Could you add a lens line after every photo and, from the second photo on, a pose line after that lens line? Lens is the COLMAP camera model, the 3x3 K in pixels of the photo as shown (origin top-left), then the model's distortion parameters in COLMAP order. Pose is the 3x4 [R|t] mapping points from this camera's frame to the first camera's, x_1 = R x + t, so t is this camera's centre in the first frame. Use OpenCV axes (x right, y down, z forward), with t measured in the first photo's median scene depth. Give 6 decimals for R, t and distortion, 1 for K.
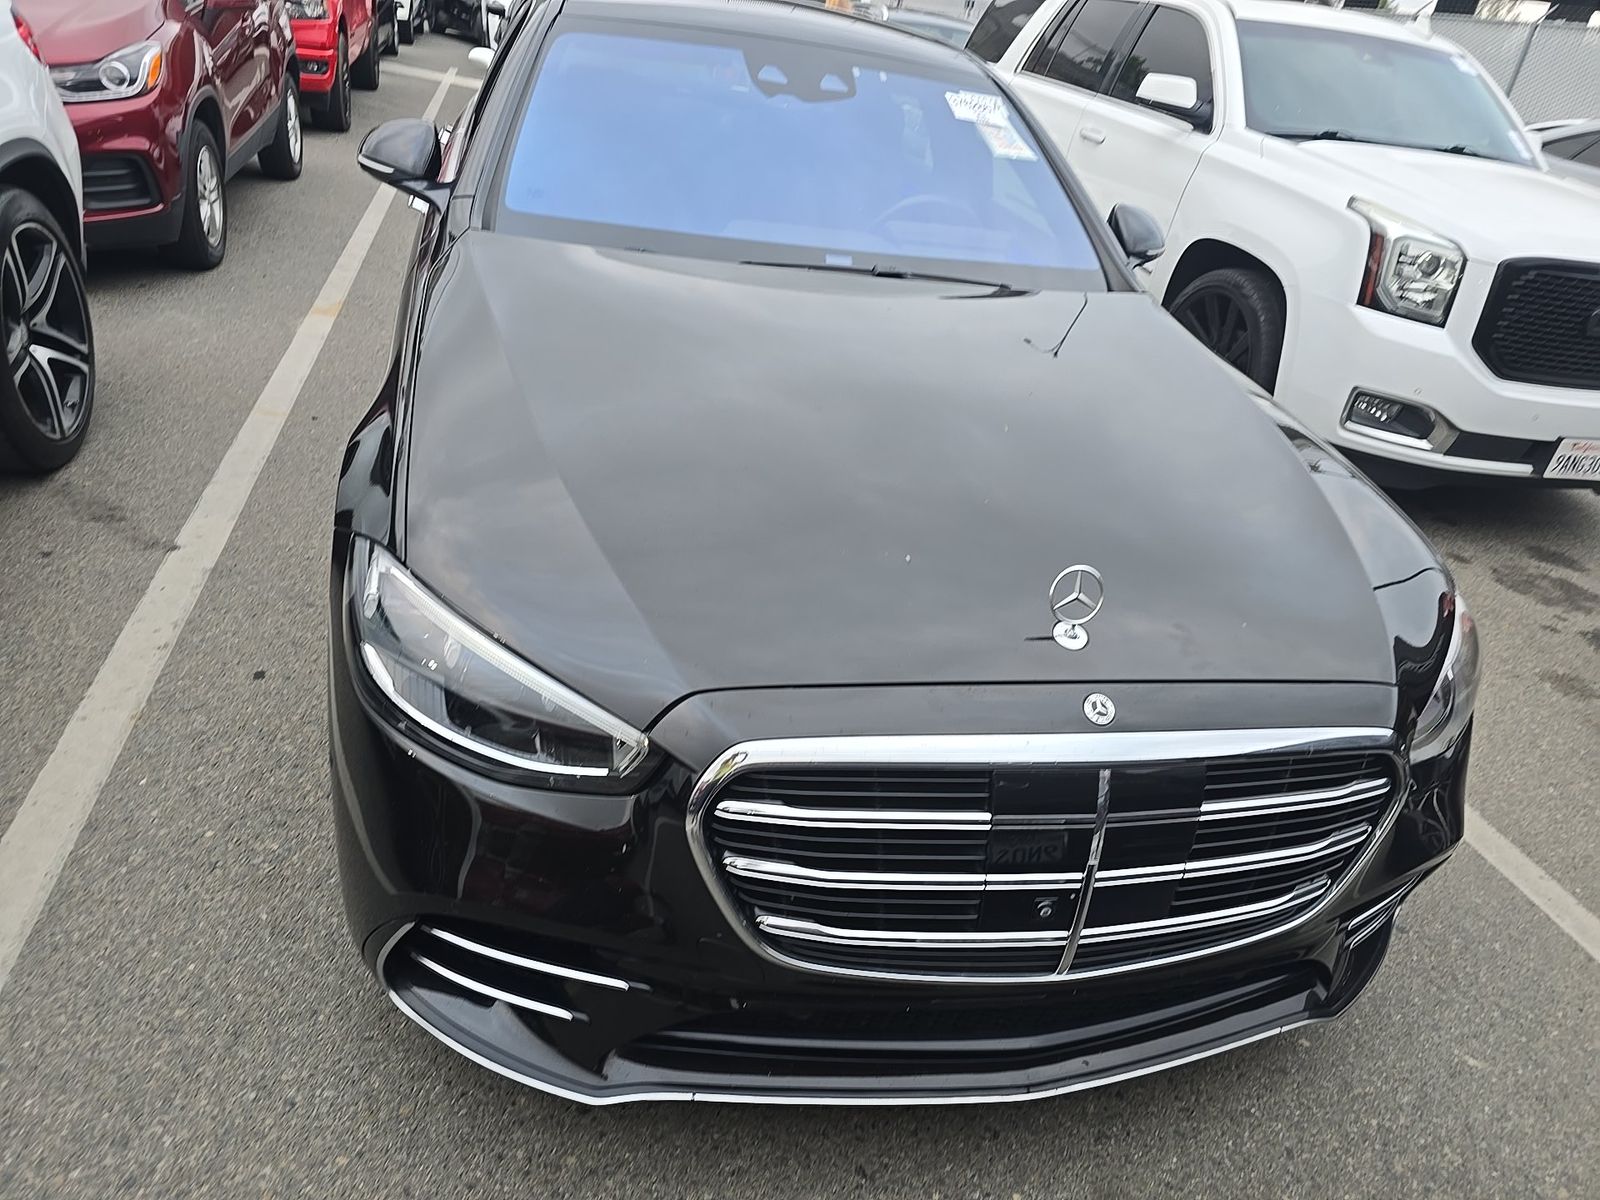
lens RADIAL K [[1154.4, 0, 755.6], [0, 1154.4, 607.3], [0, 0, 1]] dist [0.043341, -0.042048]
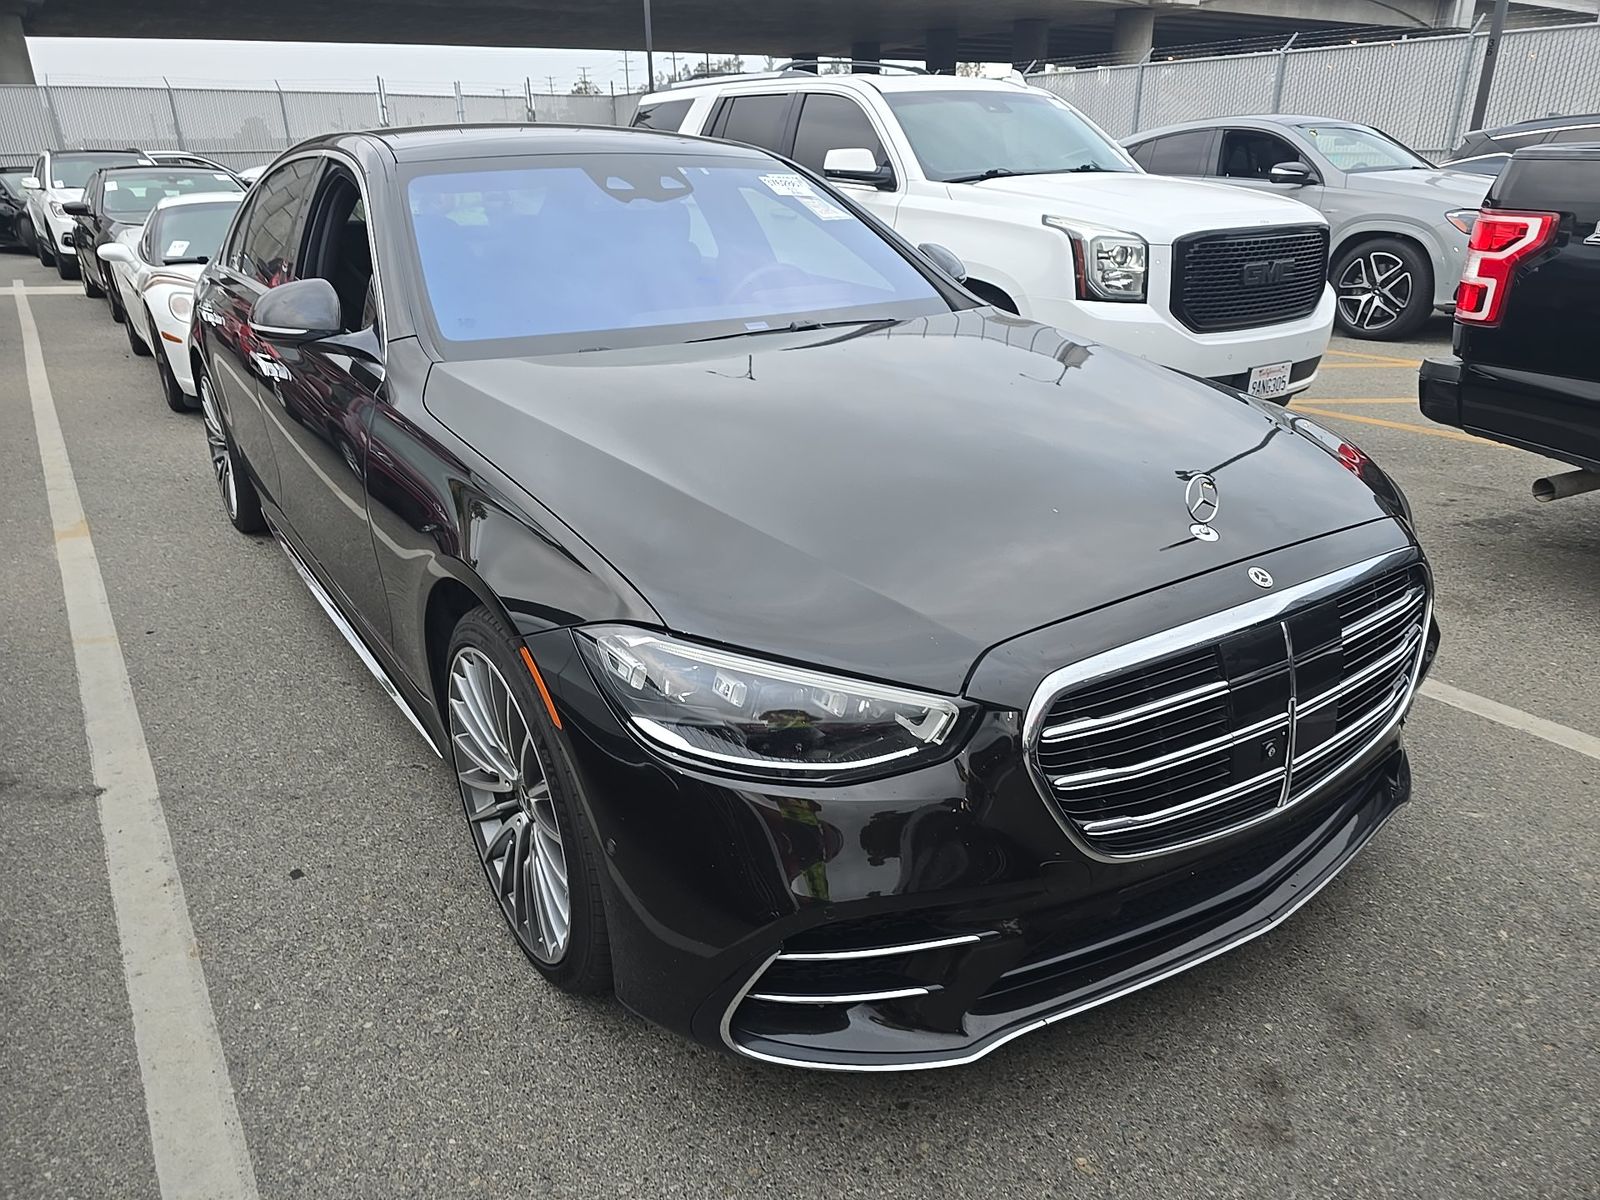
lens RADIAL K [[1158.2, 0, 800.0], [0, 1158.2, 600.0], [0, 0, 1]] dist [0.044921, -0.043778]
pose [[0.917492, -0.267990, 0.293921, -0.281791], [0.294876, 0.954203, -0.050454, 0.015688], [-0.266940, 0.132961, 0.954497, -0.026549]]
